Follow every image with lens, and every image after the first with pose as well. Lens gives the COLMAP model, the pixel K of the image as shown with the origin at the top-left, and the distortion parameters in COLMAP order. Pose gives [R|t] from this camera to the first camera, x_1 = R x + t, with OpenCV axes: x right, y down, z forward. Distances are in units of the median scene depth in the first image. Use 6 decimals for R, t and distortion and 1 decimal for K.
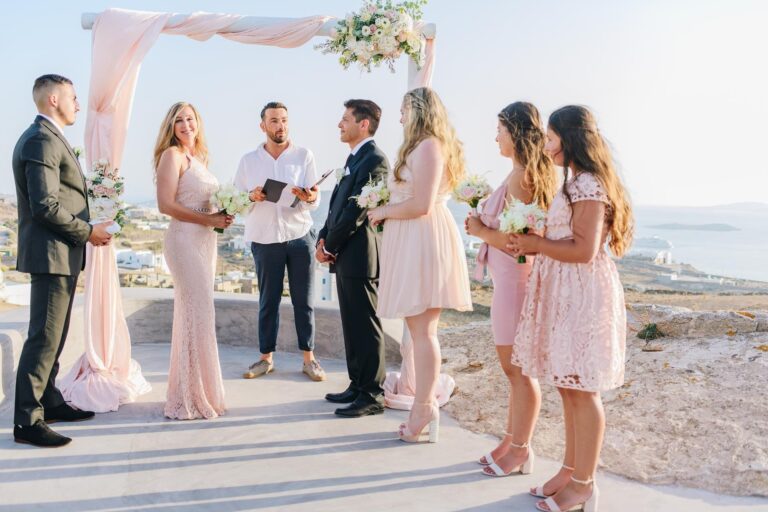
lens RADIAL K [[774.1, 0, 385.3], [0, 774.1, 252.3], [0, 0, 1]] dist [-0.092353, 0.000000]
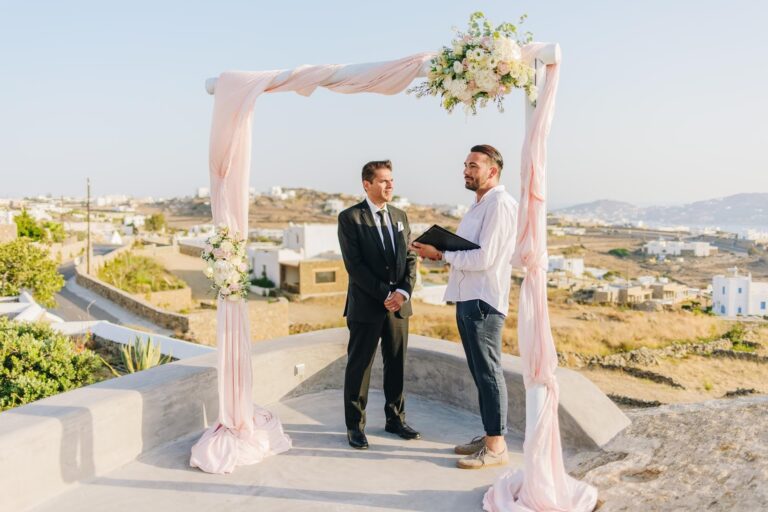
lens RADIAL K [[733.2, 0, 388.3], [0, 733.2, 252.6], [0, 0, 1]] dist [0.011284, 0.000000]
pose [[0.860716, 0.010107, -0.508986, 0.311450], [-0.012831, 0.999916, -0.001843, -0.081612], [0.508924, 0.008117, 0.860773, 0.268039]]
